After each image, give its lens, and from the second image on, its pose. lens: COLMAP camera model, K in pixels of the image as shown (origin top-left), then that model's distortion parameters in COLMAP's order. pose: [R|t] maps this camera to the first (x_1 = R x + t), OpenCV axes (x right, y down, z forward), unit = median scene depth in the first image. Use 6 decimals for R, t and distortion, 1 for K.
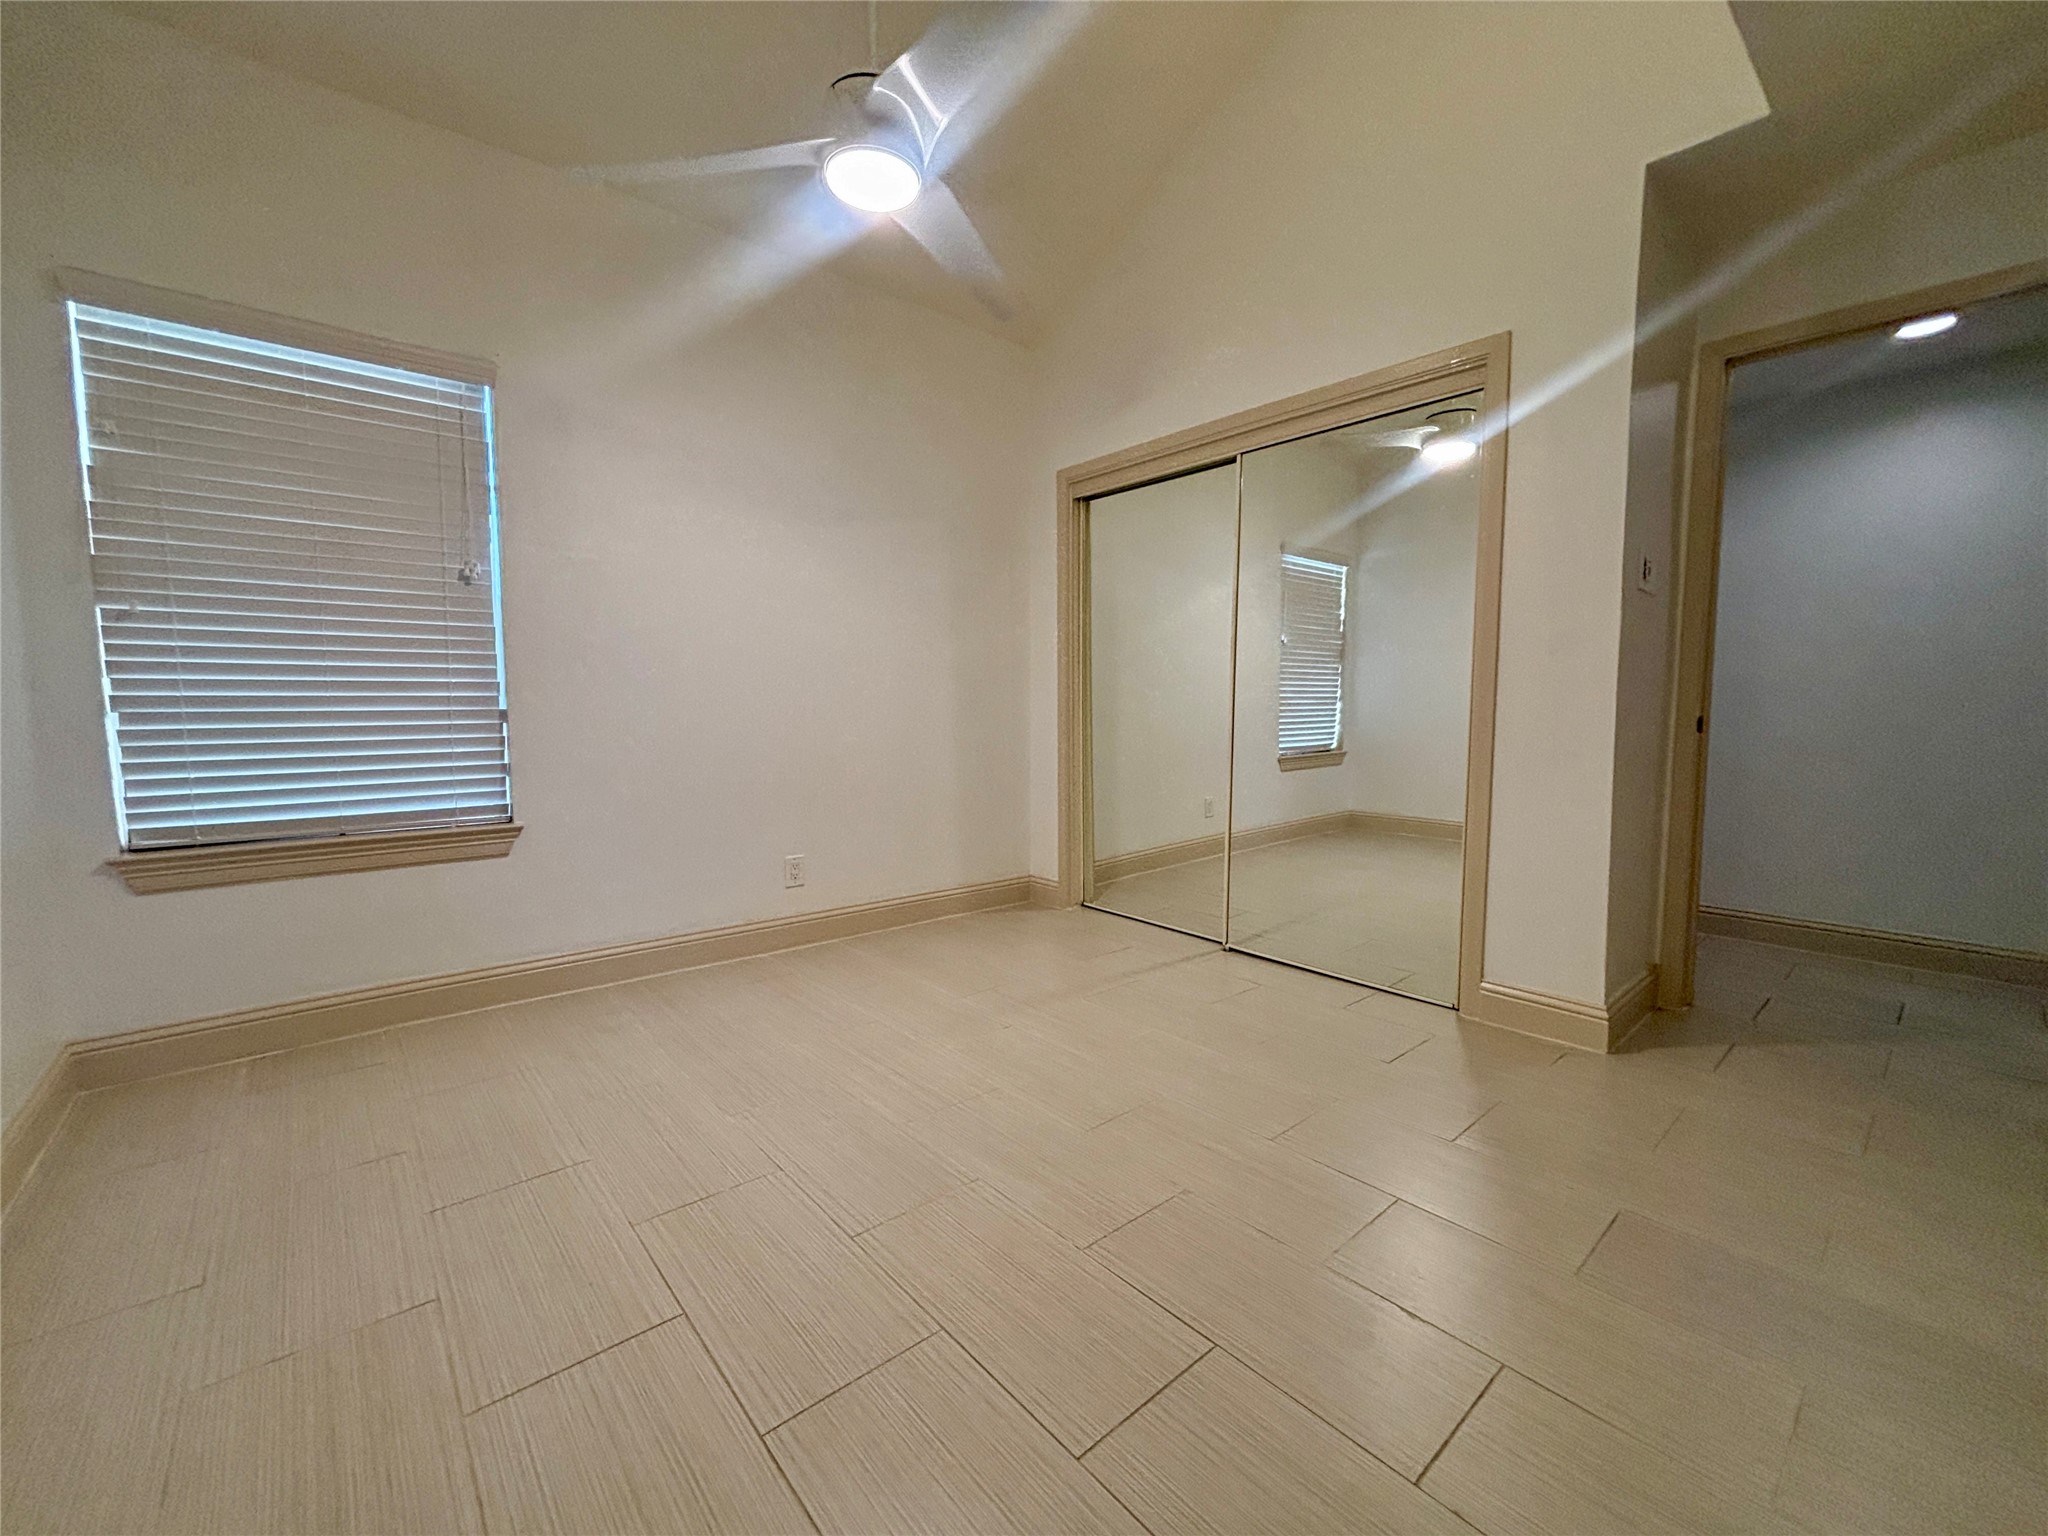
lens RADIAL K [[824.3, 0, 1024.0], [0, 824.3, 768.0], [0, 0, 1]] dist [-0.004575, 0.002660]
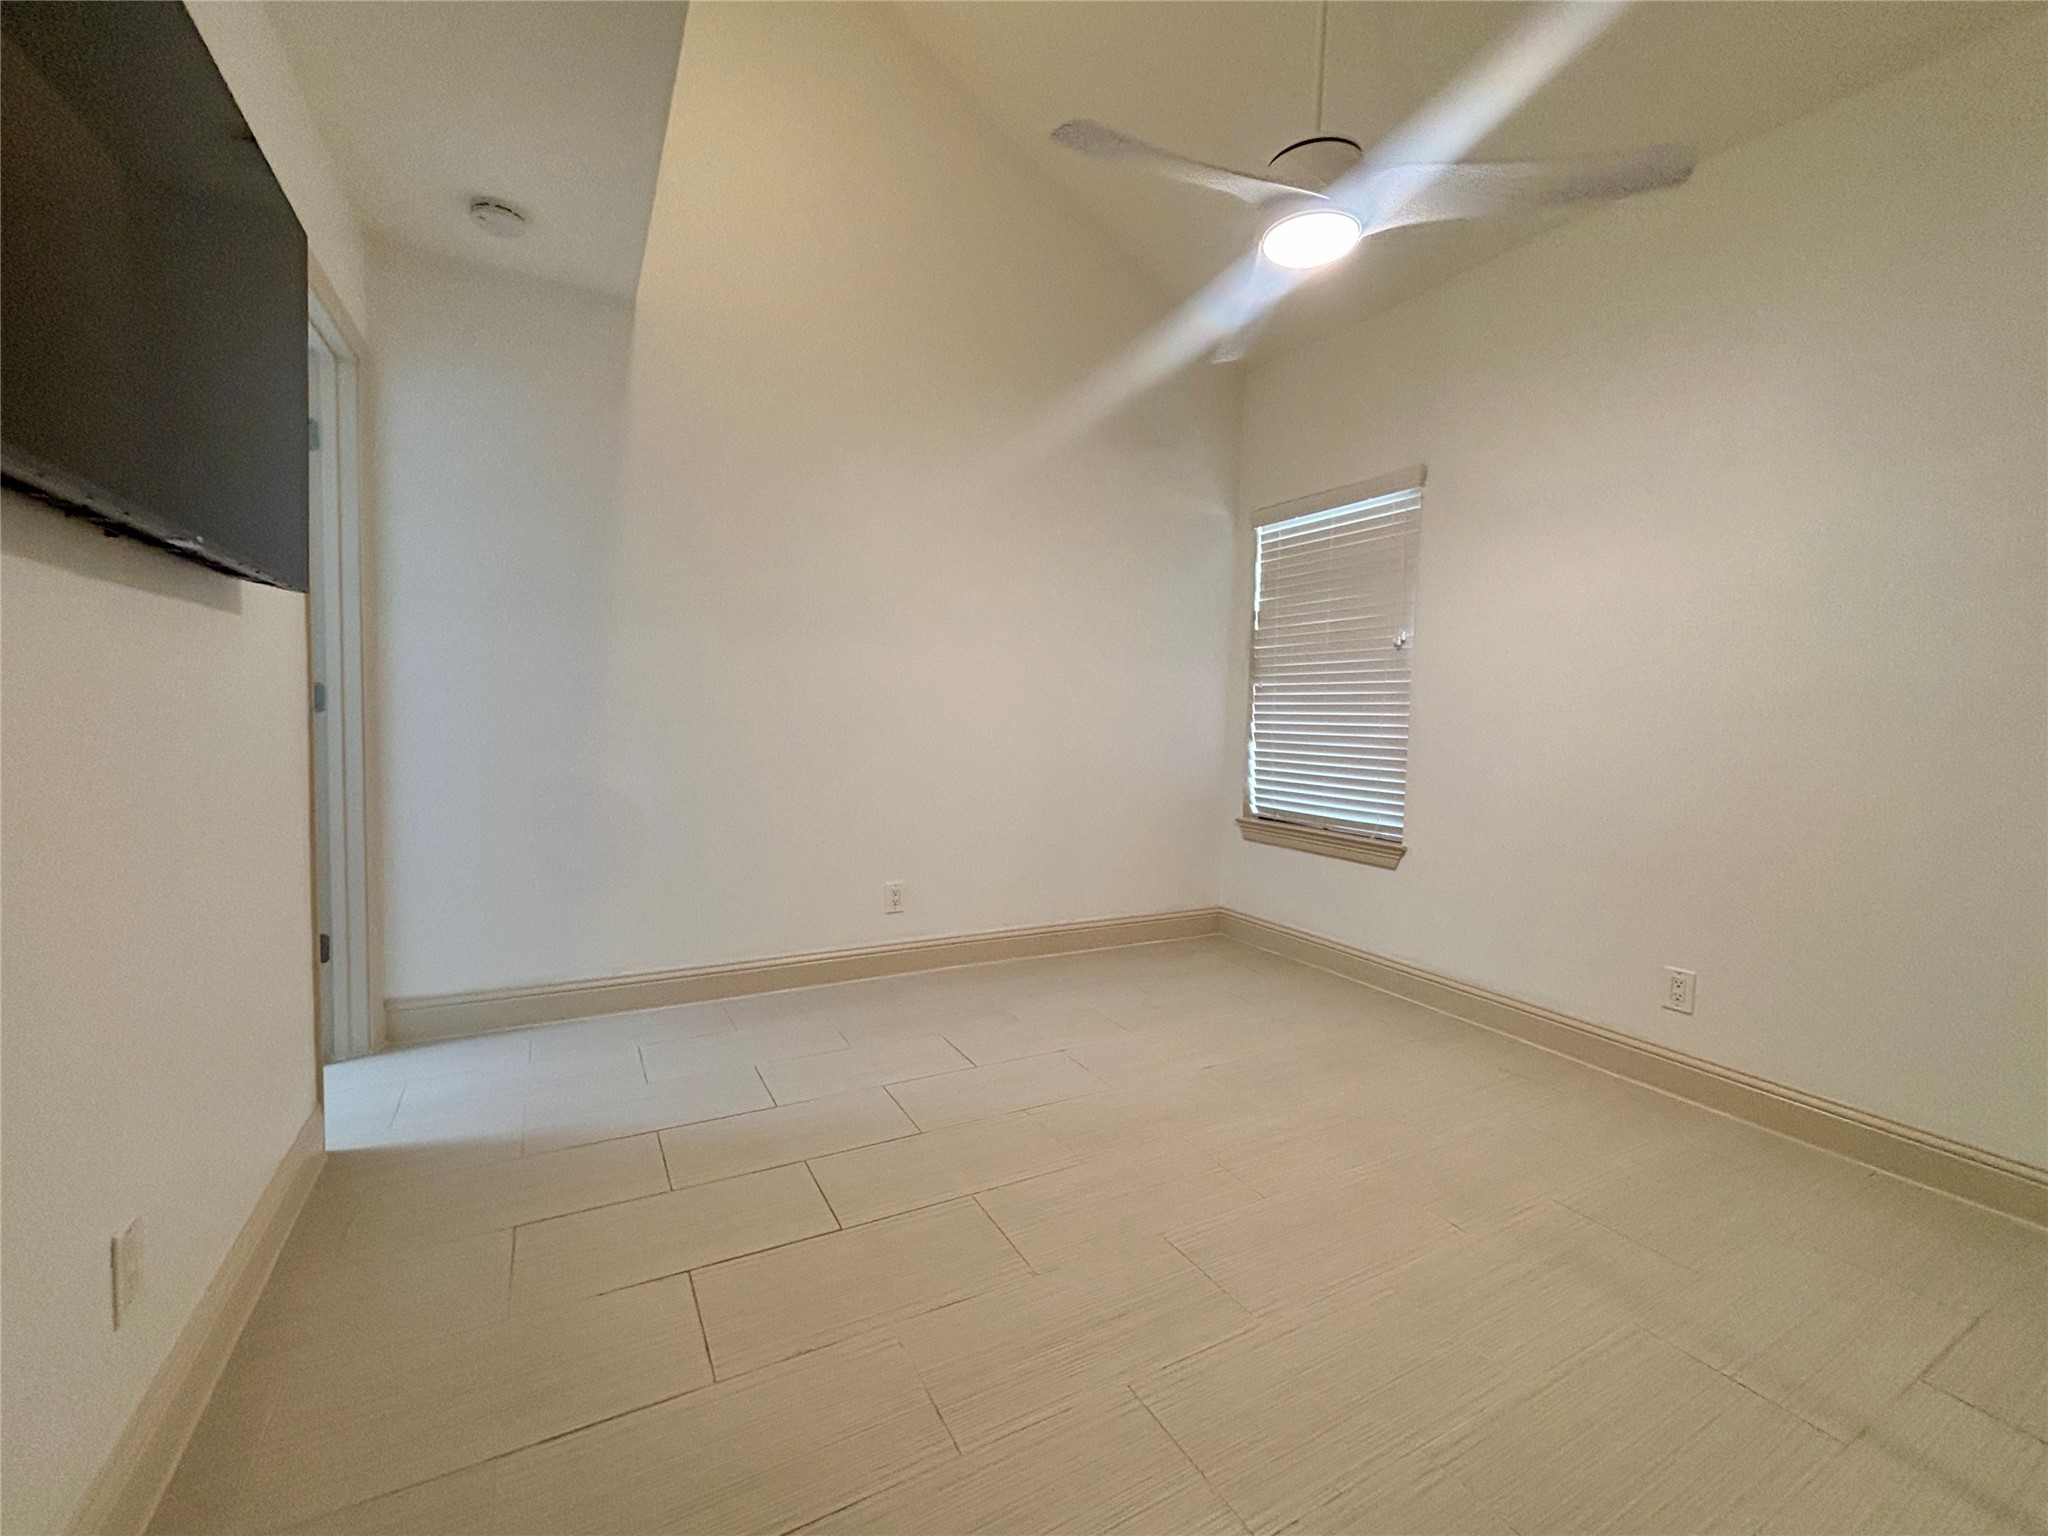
lens RADIAL K [[824.3, 0, 1024.0], [0, 824.3, 768.0], [0, 0, 1]] dist [-0.004575, 0.002660]
pose [[-0.182238, 0.052849, -0.981833, 0.790399], [-0.113035, 0.990808, 0.074312, -0.084804], [0.976736, 0.124524, -0.174589, 0.805346]]
